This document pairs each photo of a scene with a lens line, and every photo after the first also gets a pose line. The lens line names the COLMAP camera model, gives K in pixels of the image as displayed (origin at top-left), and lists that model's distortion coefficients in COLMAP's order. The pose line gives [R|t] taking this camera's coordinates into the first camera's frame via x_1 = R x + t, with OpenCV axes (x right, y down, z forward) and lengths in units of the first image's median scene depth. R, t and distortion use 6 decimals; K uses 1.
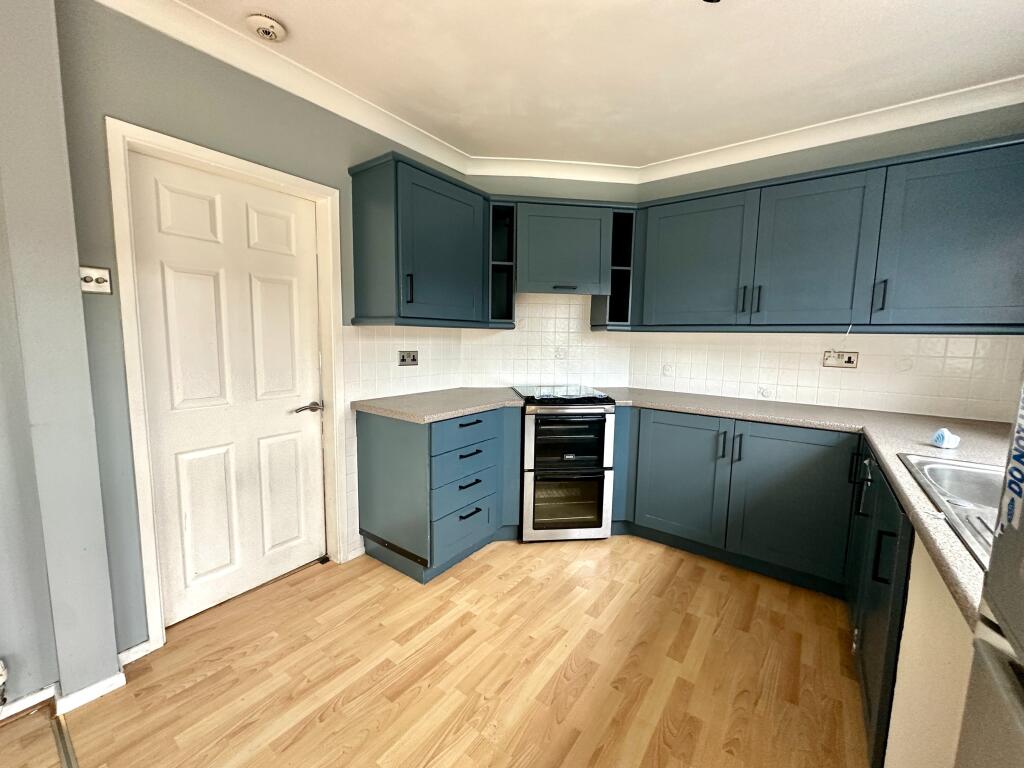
lens RADIAL K [[412.6, 0, 510.4], [0, 412.6, 382.0], [0, 0, 1]] dist [0.001104, 0.000176]
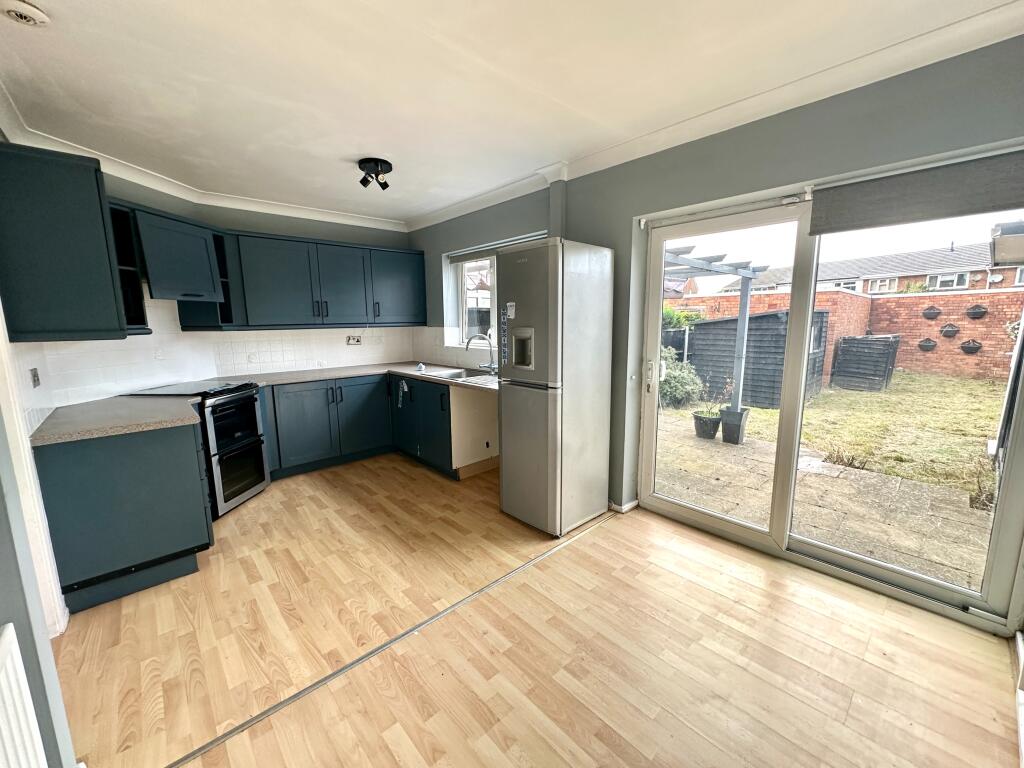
lens RADIAL K [[412.6, 0, 510.0], [0, 412.6, 383.6], [0, 0, 1]] dist [0.001104, 0.000176]
pose [[0.191740, -0.171762, 0.966299, -1.079126], [0.129472, 0.980389, 0.148576, -0.057952], [-0.972868, 0.096620, 0.210218, -0.089357]]
